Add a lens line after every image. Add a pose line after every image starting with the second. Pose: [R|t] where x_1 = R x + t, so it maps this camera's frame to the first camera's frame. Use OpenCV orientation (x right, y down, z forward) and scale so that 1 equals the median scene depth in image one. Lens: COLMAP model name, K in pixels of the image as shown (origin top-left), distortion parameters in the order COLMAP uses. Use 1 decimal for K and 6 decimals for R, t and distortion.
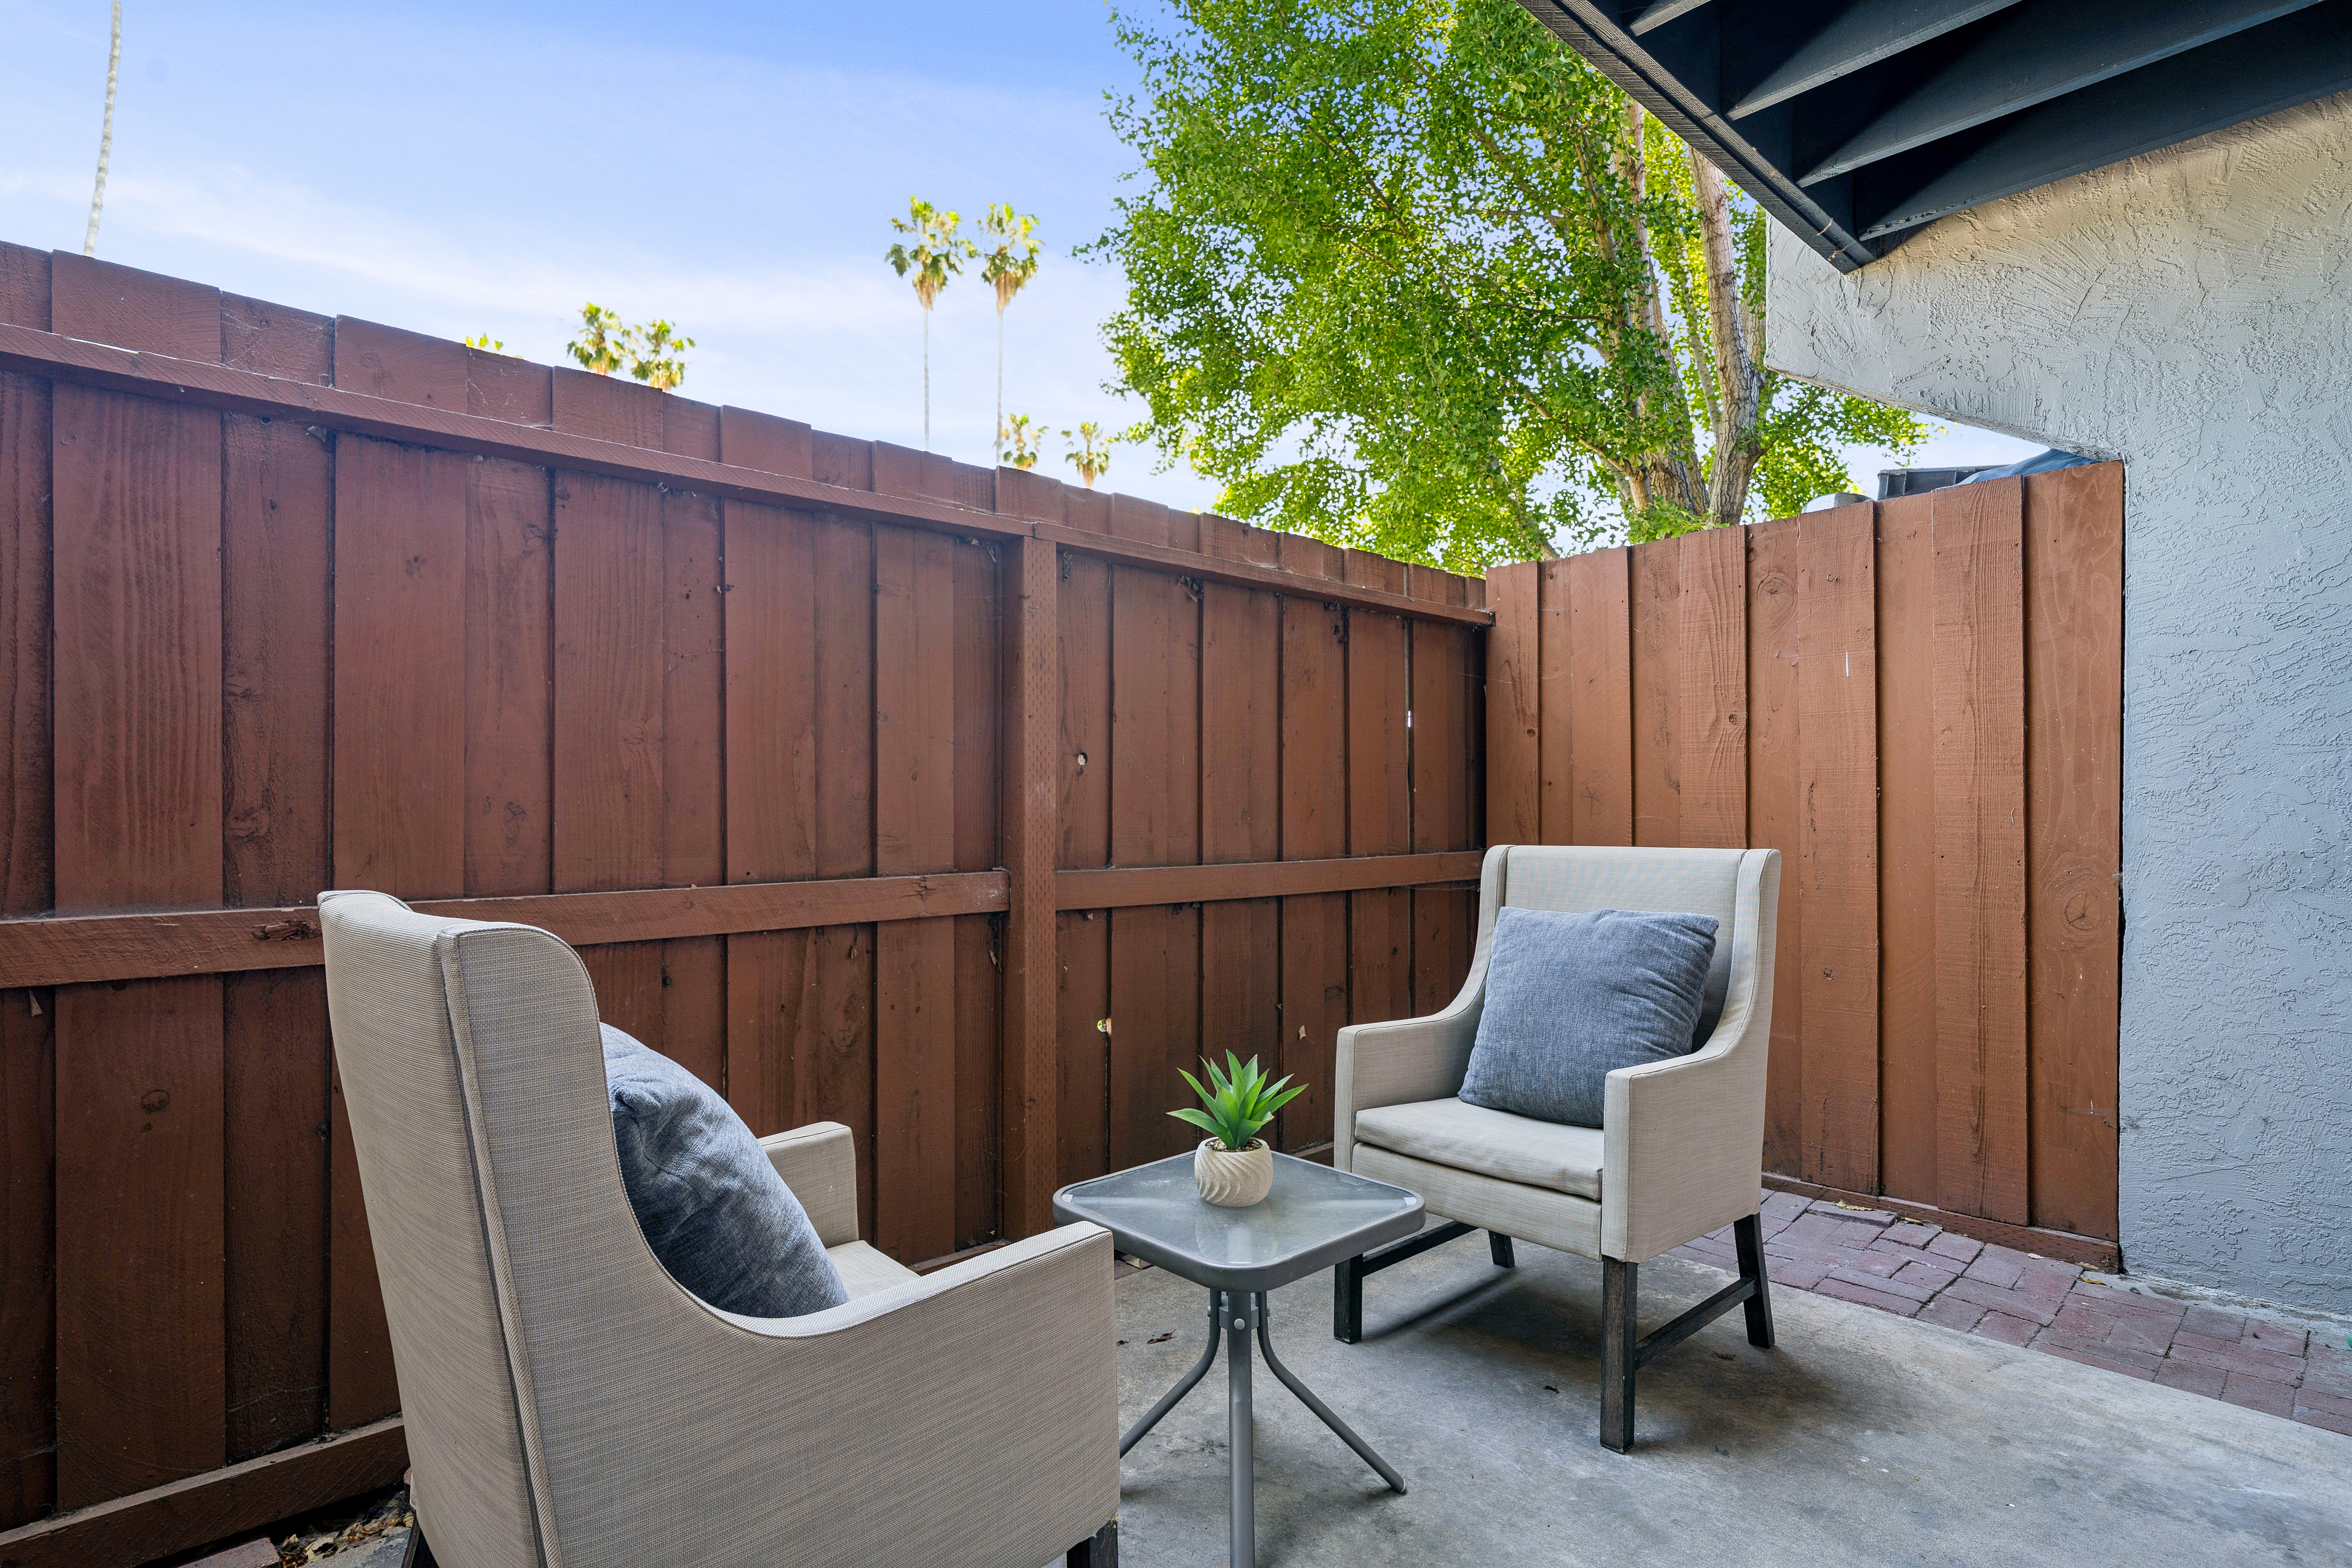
lens RADIAL K [[1200.5, 0, 1168.9], [0, 1200.5, 802.8], [0, 0, 1]] dist [0.004507, 0.000250]
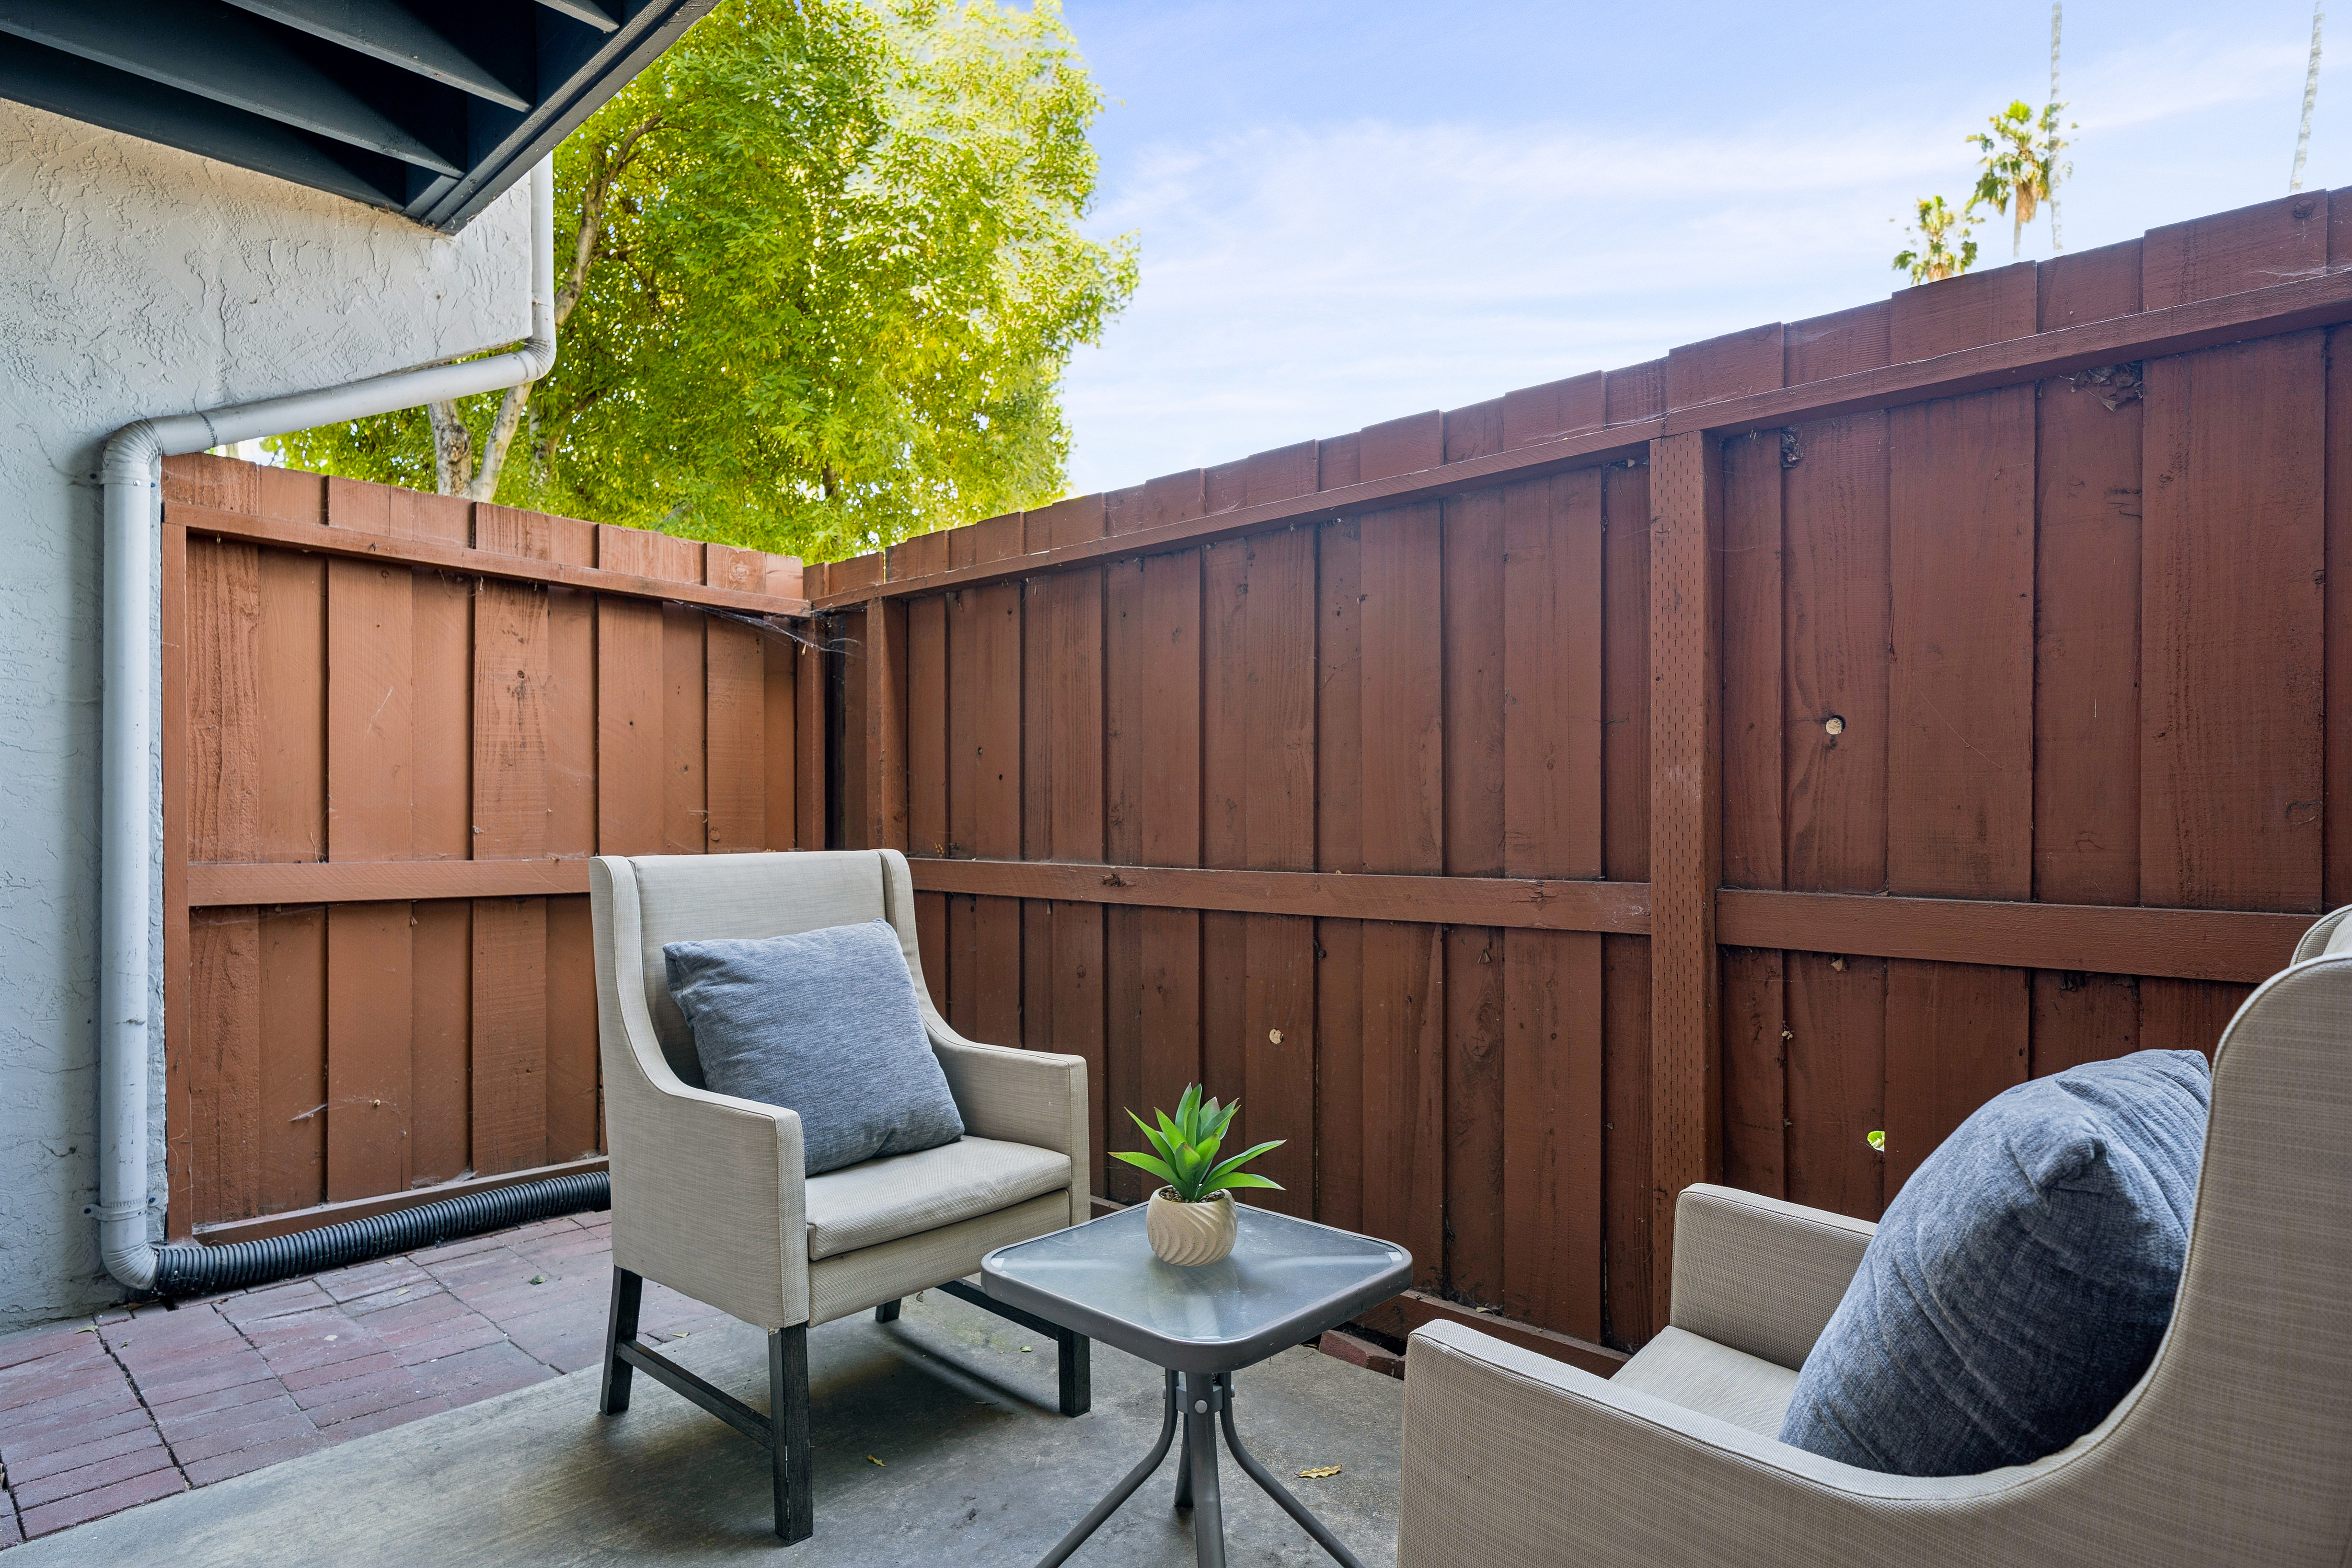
lens RADIAL K [[1360.0, 0, 1170.6], [0, 1360.0, 790.6], [0, 0, 1]] dist [0.007239, 0.001572]
pose [[0.051509, -0.010066, -0.998622, 0.773352], [0.009994, 0.999904, -0.009564, 0.003633], [0.998623, -0.009488, 0.051604, 0.703515]]
